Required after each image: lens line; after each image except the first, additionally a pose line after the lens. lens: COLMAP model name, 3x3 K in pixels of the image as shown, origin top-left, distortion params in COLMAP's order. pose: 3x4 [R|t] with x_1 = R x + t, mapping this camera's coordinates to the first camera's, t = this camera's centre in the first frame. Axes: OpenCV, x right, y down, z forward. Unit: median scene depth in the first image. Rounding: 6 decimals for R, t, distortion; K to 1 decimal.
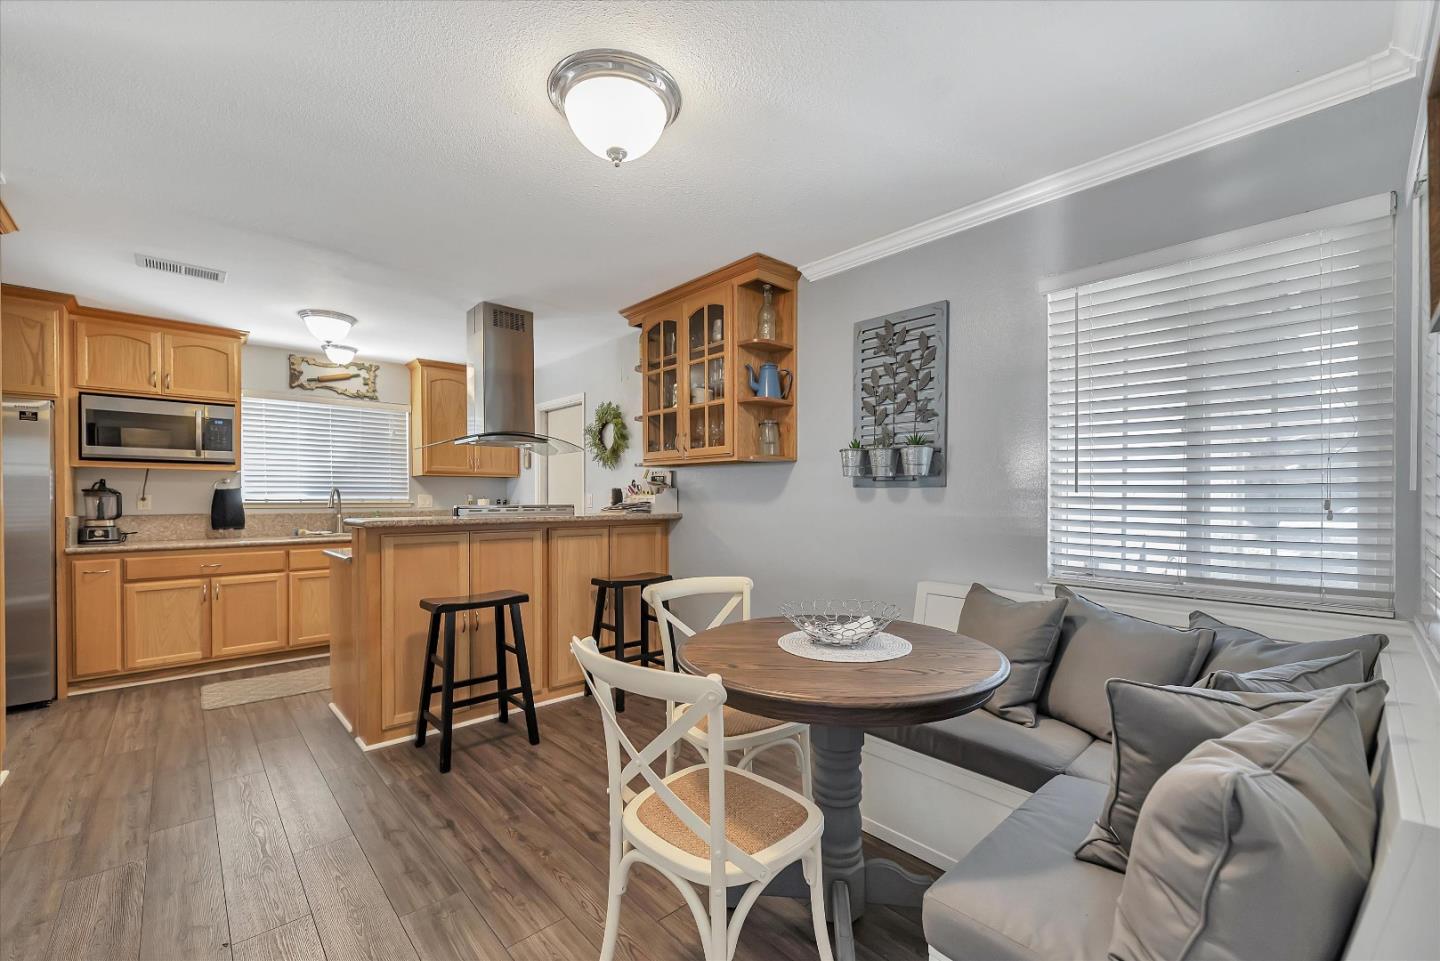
lens RADIAL K [[592.2, 0, 728.9], [0, 592.2, 500.3], [0, 0, 1]] dist [-0.004650, 0.001723]
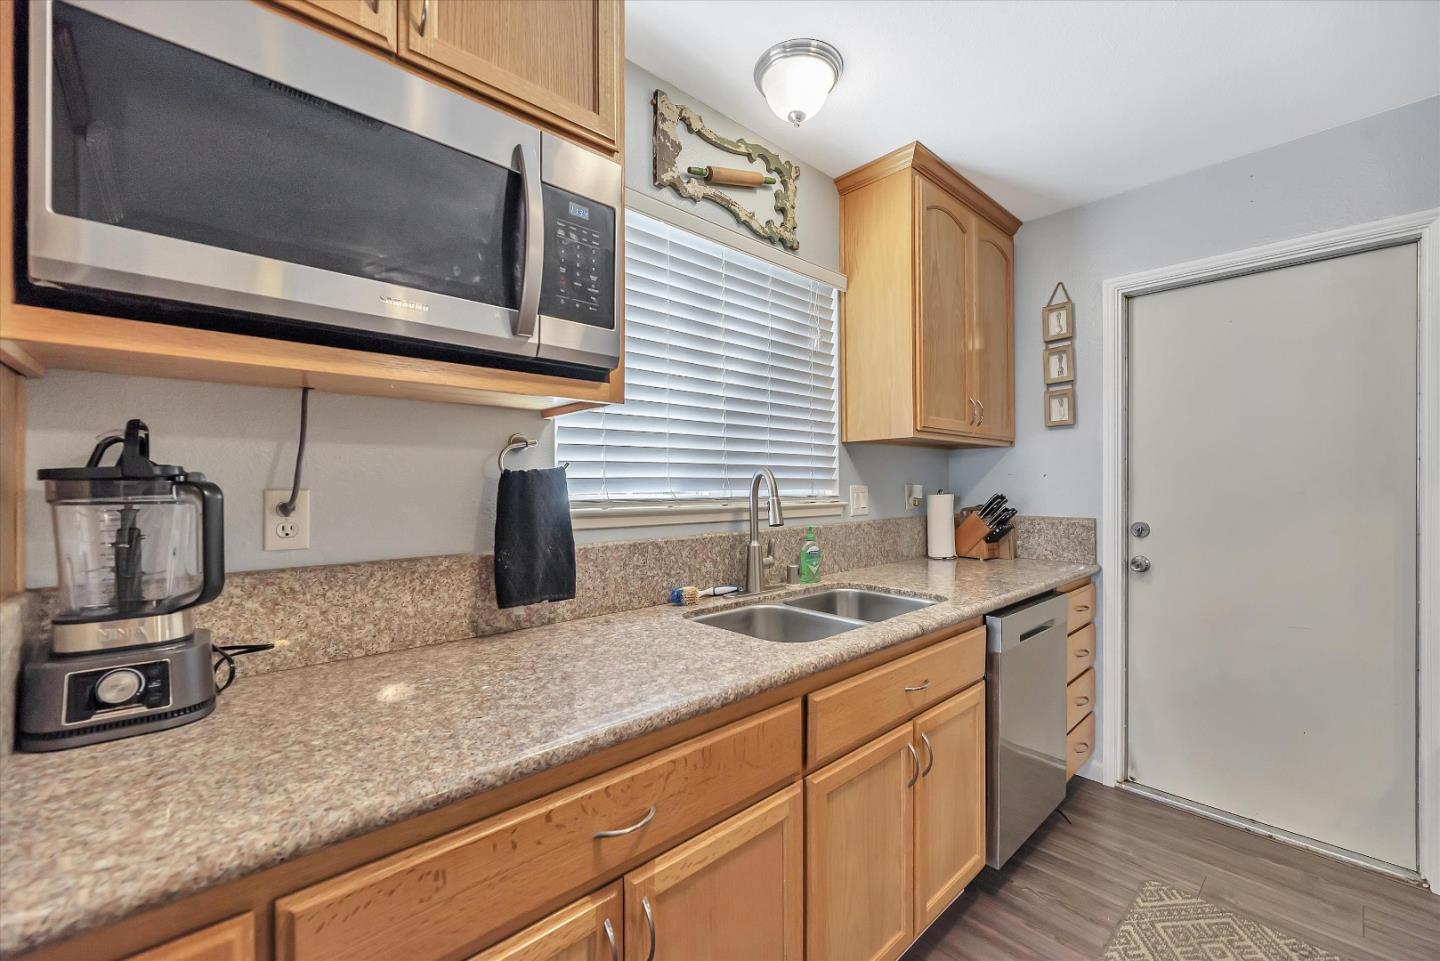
lens RADIAL K [[586.5, 0, 723.2], [0, 586.5, 480.5], [0, 0, 1]] dist [-0.001967, -0.000068]
pose [[0.999963, 0.002258, -0.008255, -0.886331], [-0.002320, 0.999969, -0.007538, -0.013892], [0.008238, 0.007557, 0.999938, 0.826203]]
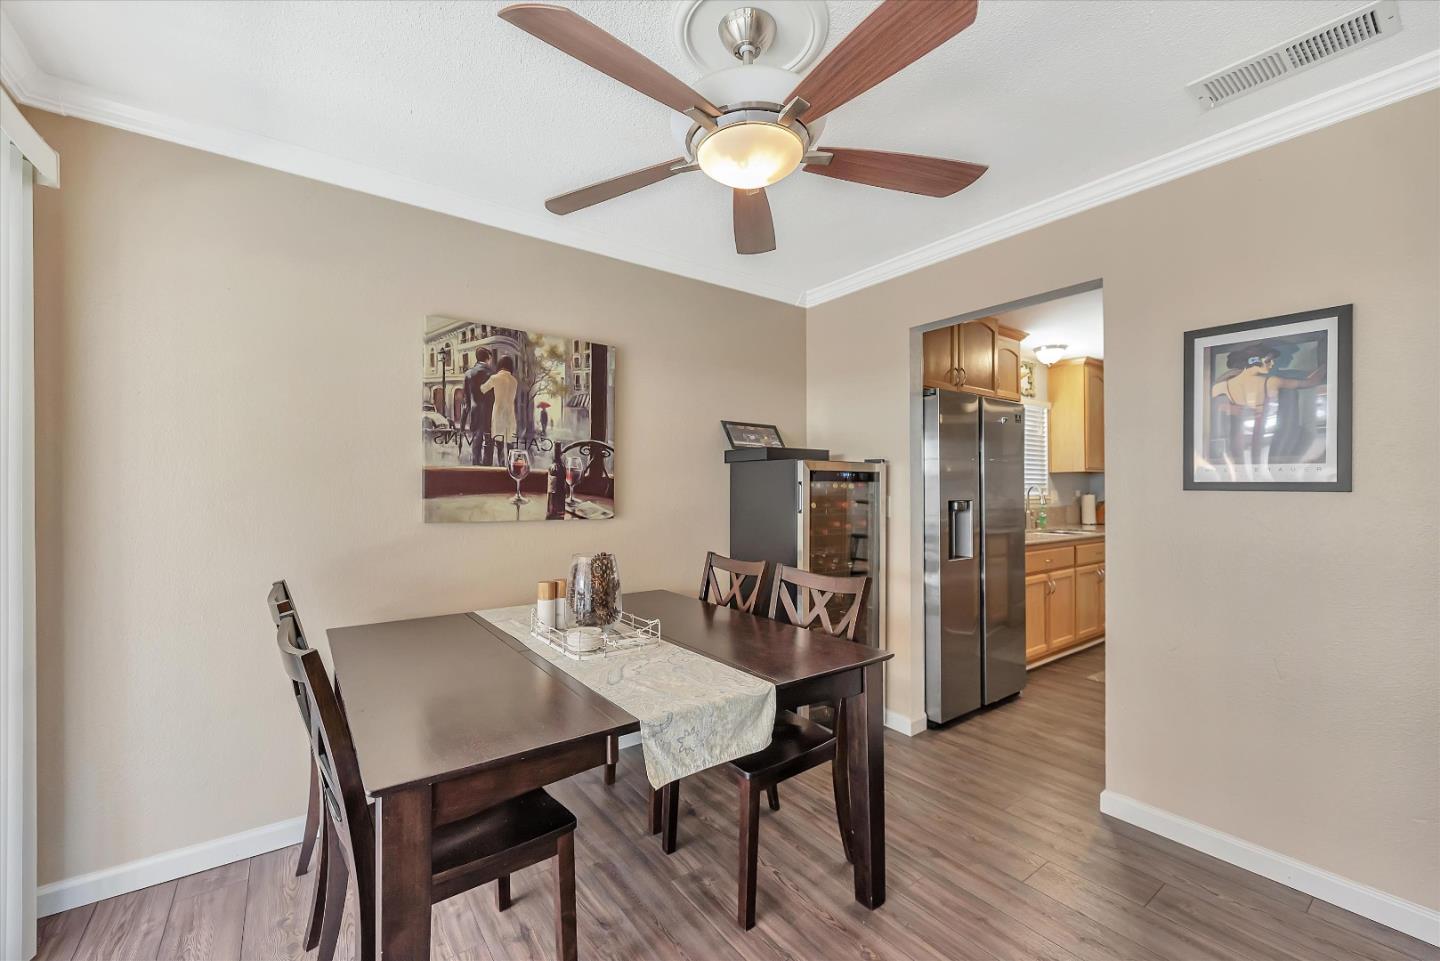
lens RADIAL K [[586.5, 0, 730.9], [0, 586.5, 487.9], [0, 0, 1]] dist [-0.001967, -0.000068]
pose [[0.994326, 0.000669, -0.106372, -1.394577], [-0.001472, 0.999971, -0.007476, -0.008851], [0.106364, 0.007591, 0.994298, -0.086127]]
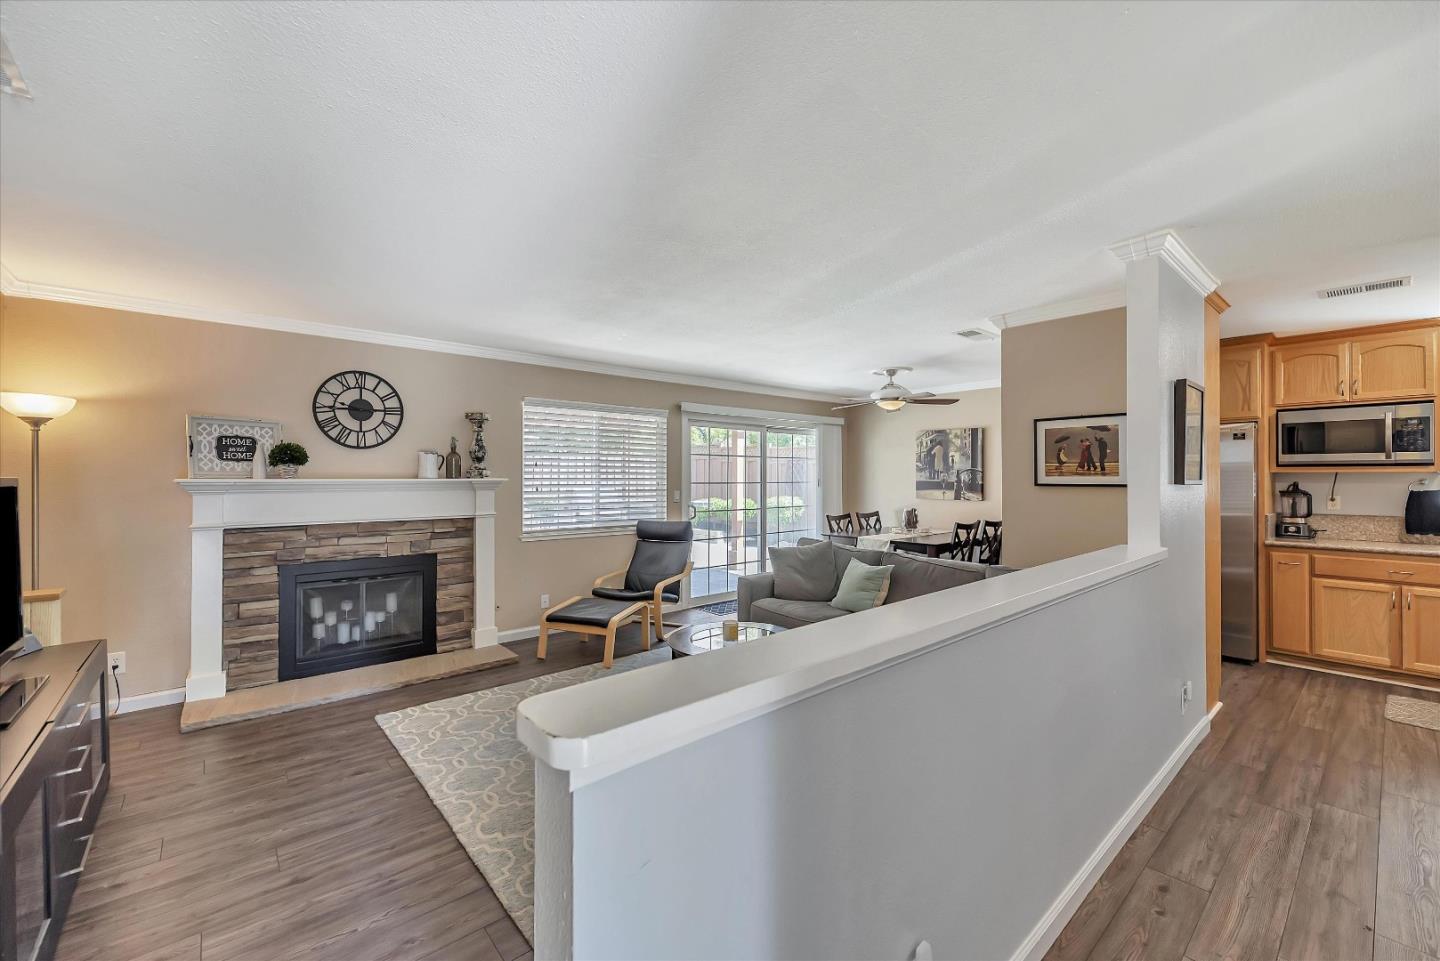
lens RADIAL K [[592.2, 0, 721.9], [0, 592.2, 475.8], [0, 0, 1]] dist [-0.004650, 0.001723]
pose [[-0.031174, -0.001584, -0.999513, 0.126674], [-0.004496, 0.999989, -0.001445, -0.042946], [0.999504, 0.004449, -0.031180, -0.082711]]
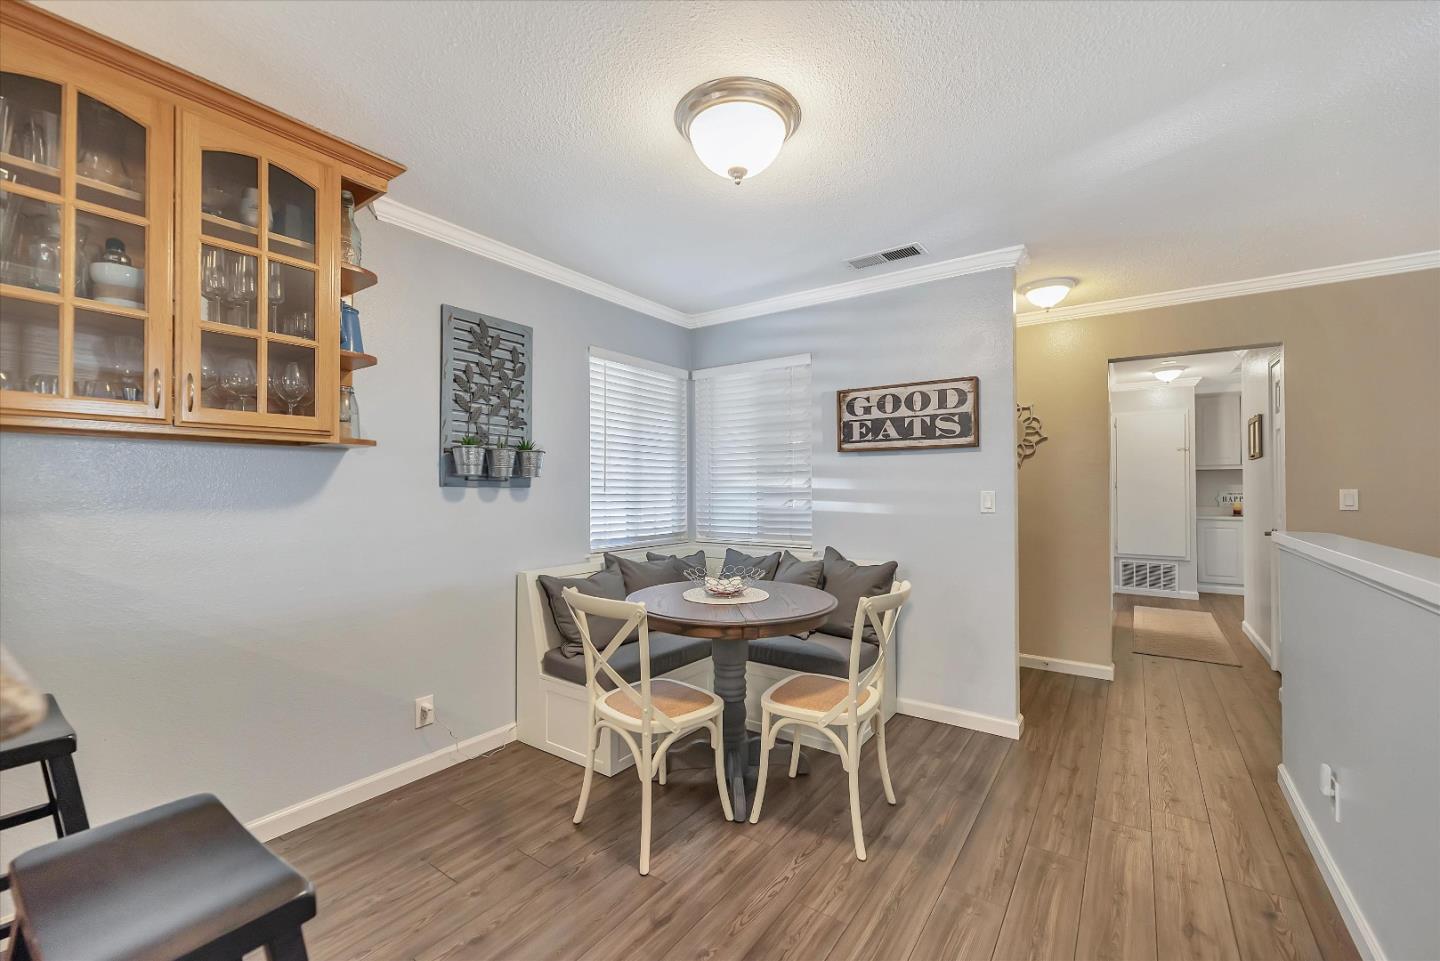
lens RADIAL K [[586.5, 0, 710.0], [0, 586.5, 484.0], [0, 0, 1]] dist [-0.001967, -0.000068]
pose [[-0.192729, 0.005446, 0.981237, -0.571706], [0.010564, 0.999938, -0.003475, -0.014744], [-0.981195, 0.009696, -0.192774, 0.602162]]
